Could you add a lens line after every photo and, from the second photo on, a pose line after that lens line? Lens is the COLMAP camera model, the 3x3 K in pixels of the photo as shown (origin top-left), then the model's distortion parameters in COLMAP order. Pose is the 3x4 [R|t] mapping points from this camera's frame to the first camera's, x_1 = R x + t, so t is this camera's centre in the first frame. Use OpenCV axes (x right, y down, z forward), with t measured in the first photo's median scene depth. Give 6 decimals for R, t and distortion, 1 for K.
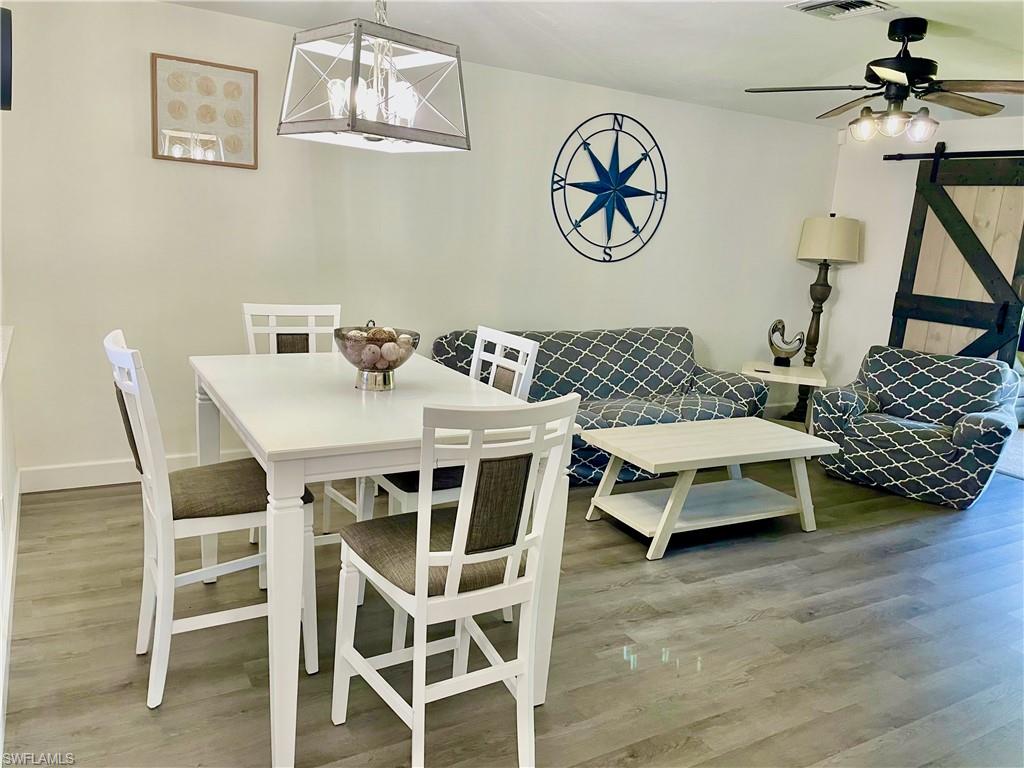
lens RADIAL K [[772.0, 0, 517.4], [0, 772.0, 378.5], [0, 0, 1]] dist [0.087025, -0.117895]
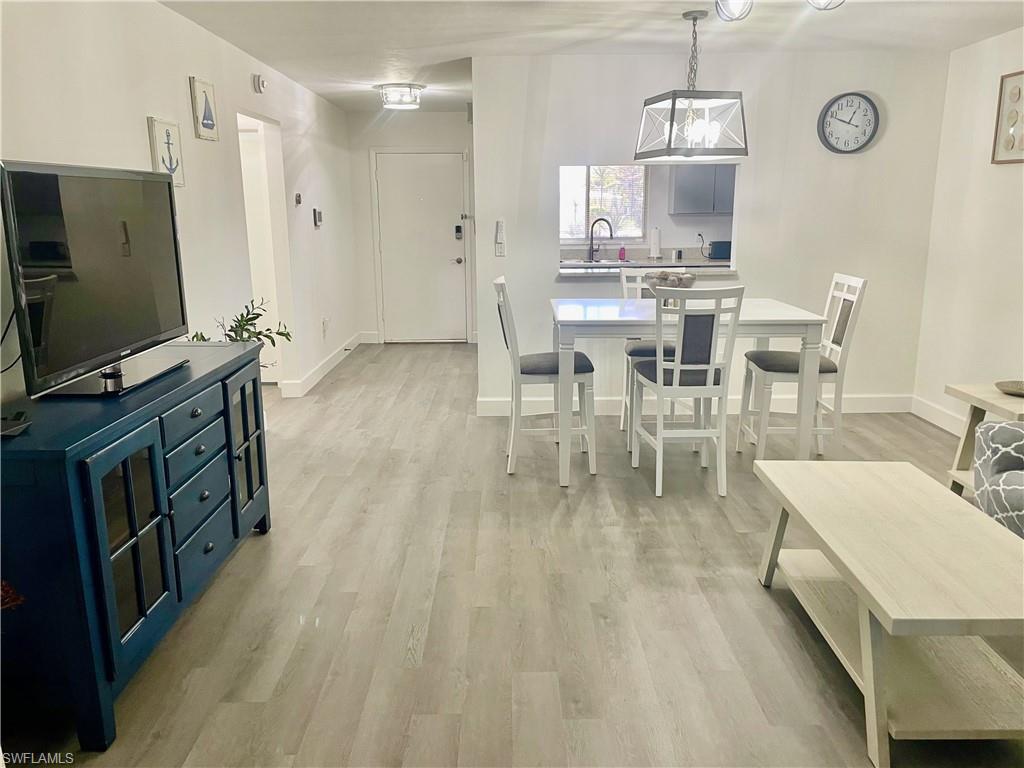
lens RADIAL K [[772.0, 0, 509.5], [0, 772.0, 370.0], [0, 0, 1]] dist [0.087025, -0.117895]
pose [[-0.500355, 0.118536, -0.857668, 0.926866], [-0.190070, 0.951382, 0.242373, -0.130401], [0.844700, 0.284290, -0.453499, 0.985276]]
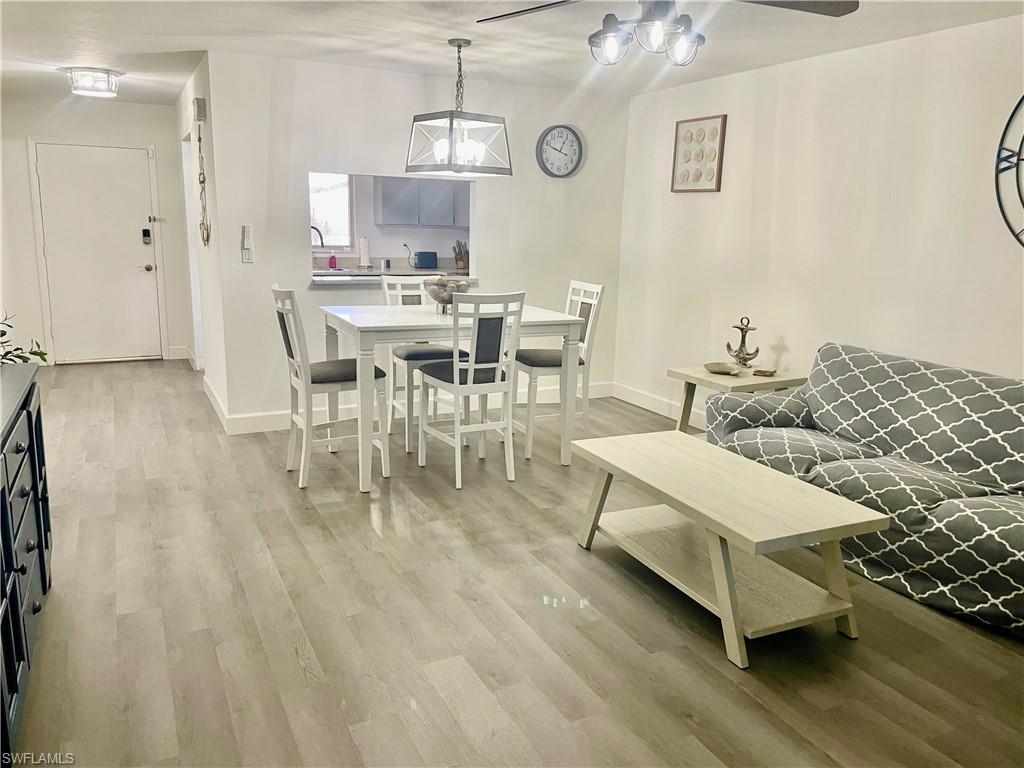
lens RADIAL K [[772.0, 0, 516.1], [0, 772.0, 371.0], [0, 0, 1]] dist [0.087025, -0.117895]
pose [[-0.058171, 0.125869, -0.990340, 1.022666], [-0.217514, 0.966588, 0.135626, -0.088041], [0.974322, 0.223302, -0.028850, 0.812087]]
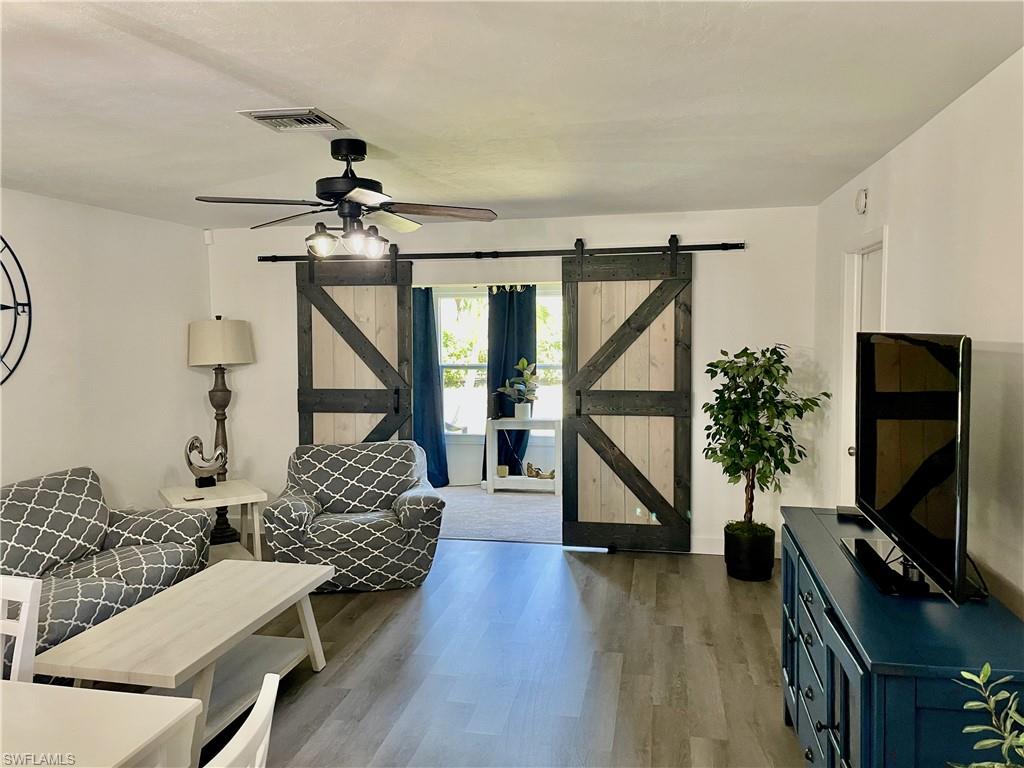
lens RADIAL K [[772.0, 0, 510.9], [0, 772.0, 376.7], [0, 0, 1]] dist [0.087025, -0.117895]
pose [[0.660619, -0.121557, 0.740814, -0.116069], [0.197213, 0.980246, -0.015019, -0.083639], [-0.724354, 0.156020, 0.671542, 0.179867]]
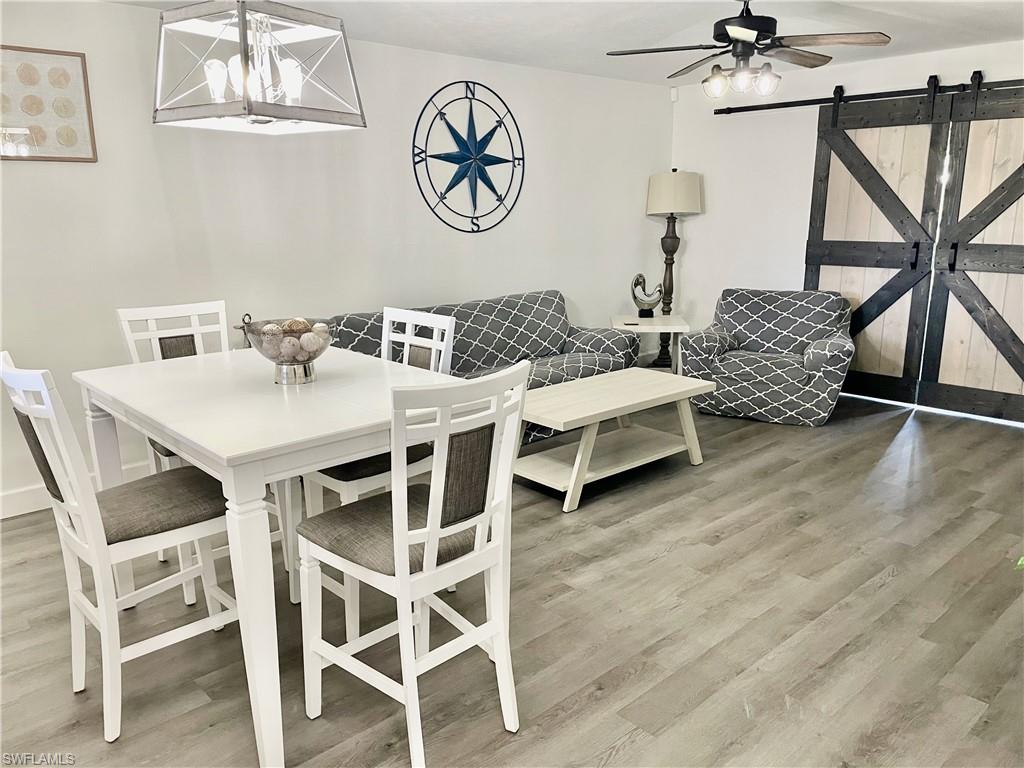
lens RADIAL K [[772.0, 0, 521.1], [0, 772.0, 393.2], [0, 0, 1]] dist [0.087025, -0.117895]
pose [[0.973077, -0.125839, 0.193095, -0.064774], [0.115323, 0.991212, 0.064809, -0.002190], [-0.199554, -0.040796, 0.979037, -0.008426]]
